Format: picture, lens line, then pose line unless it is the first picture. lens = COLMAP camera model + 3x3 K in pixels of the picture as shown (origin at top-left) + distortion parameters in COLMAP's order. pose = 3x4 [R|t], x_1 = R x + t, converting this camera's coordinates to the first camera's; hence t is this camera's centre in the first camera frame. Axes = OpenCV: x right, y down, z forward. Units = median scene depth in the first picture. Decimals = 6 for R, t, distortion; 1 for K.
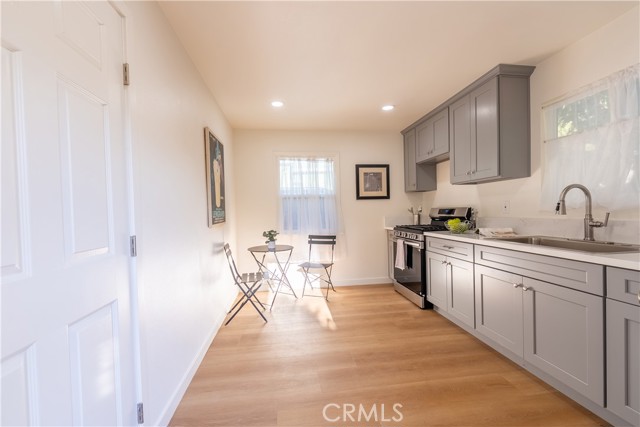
lens RADIAL K [[258.7, 0, 316.9], [0, 258.7, 215.3], [0, 0, 1]] dist [0.000904, -0.000067]
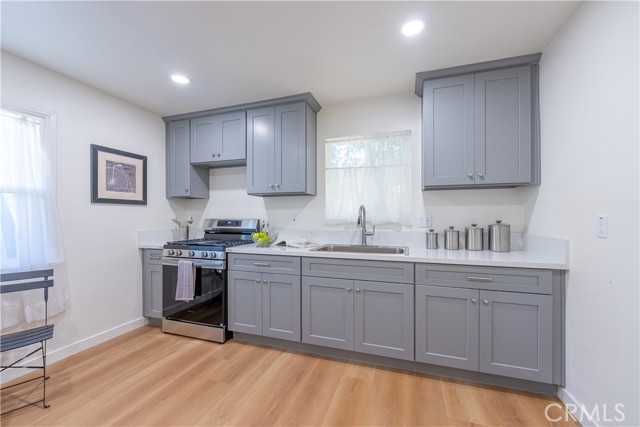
lens RADIAL K [[258.7, 0, 316.9], [0, 258.7, 215.3], [0, 0, 1]] dist [0.000904, -0.000067]
pose [[0.442674, 0.028627, 0.896226, -0.184020], [0.004174, 0.999414, -0.033985, -0.011024], [-0.896673, 0.018785, 0.442295, 0.330774]]
